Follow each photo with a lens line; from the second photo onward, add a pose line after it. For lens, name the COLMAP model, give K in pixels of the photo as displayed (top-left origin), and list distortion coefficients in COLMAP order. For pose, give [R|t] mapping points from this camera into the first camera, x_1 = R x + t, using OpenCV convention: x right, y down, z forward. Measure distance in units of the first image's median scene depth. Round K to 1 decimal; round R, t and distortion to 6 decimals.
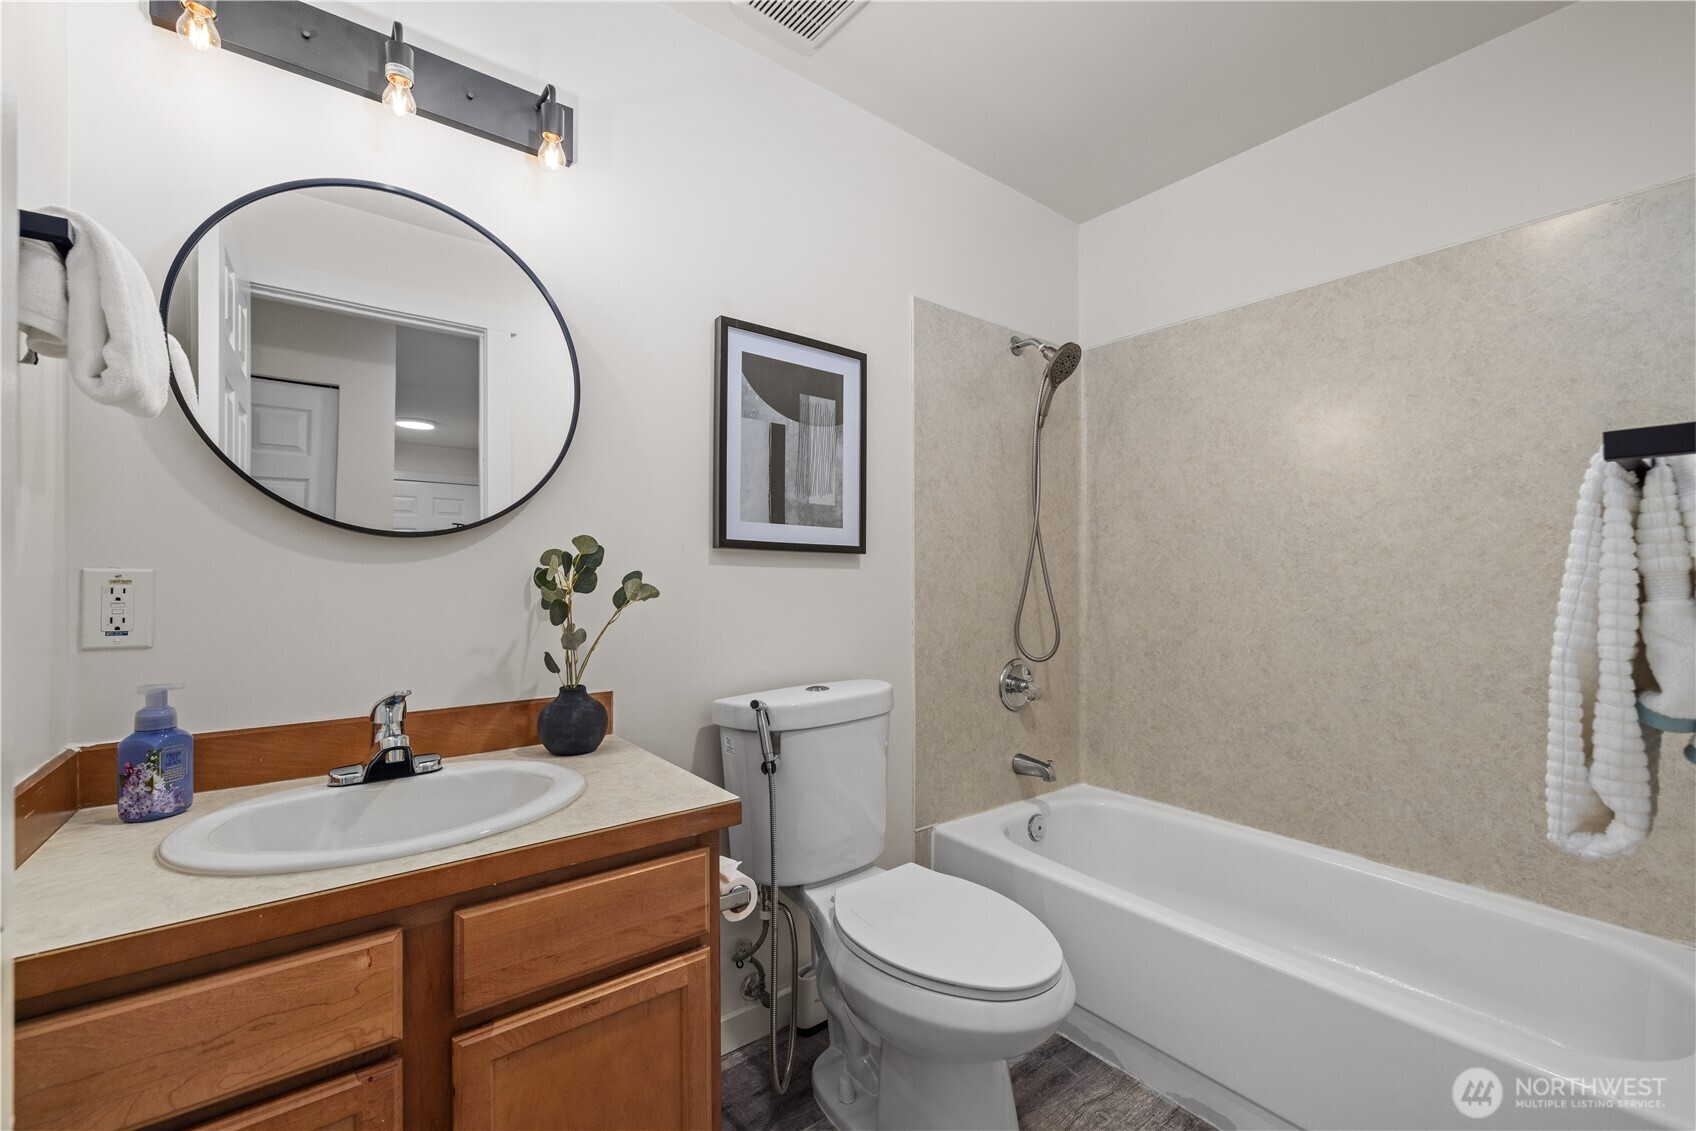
lens RADIAL K [[703.2, 0, 845.3], [0, 703.2, 575.9], [0, 0, 1]] dist [0.002948, 0.000349]
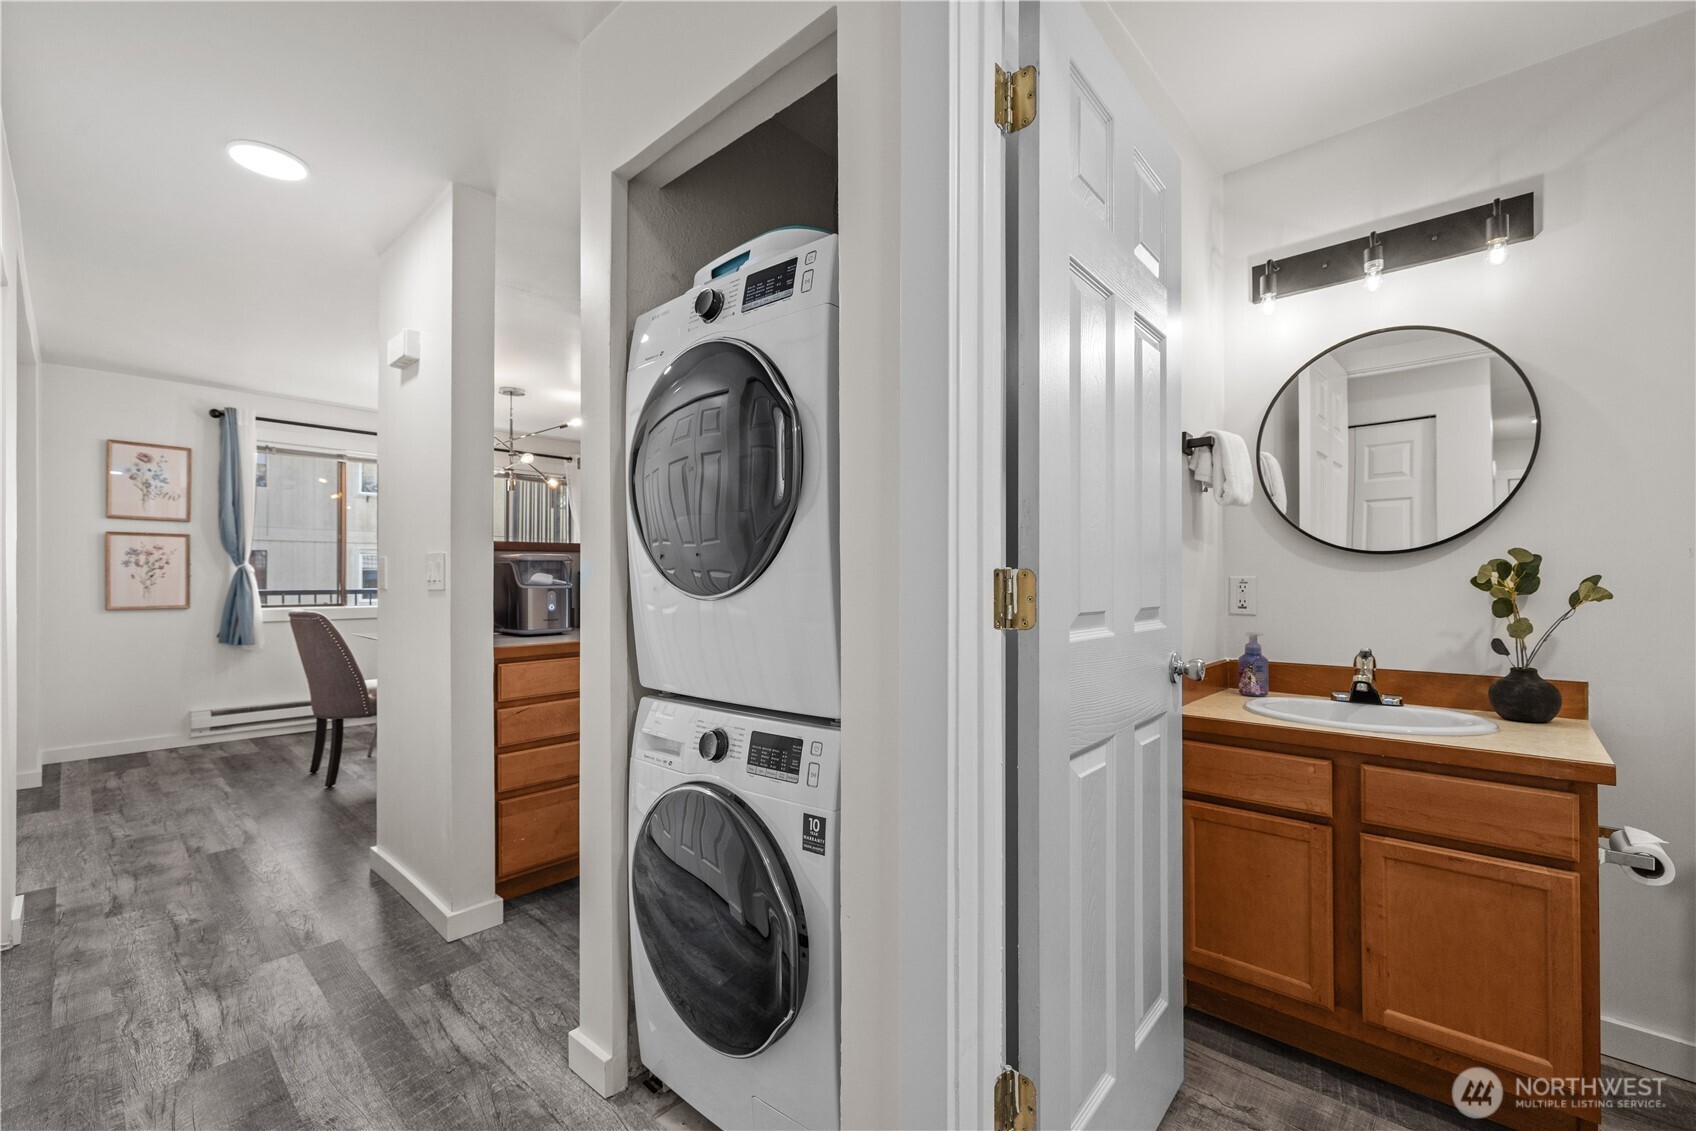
lens RADIAL K [[703.2, 0, 848.8], [0, 703.2, 573.7], [0, 0, 1]] dist [0.002948, 0.000349]
pose [[0.170703, -0.005323, -0.985308, 0.778251], [0.005033, 0.999977, -0.004531, -0.012738], [0.985310, -0.004186, 0.170725, -0.471919]]
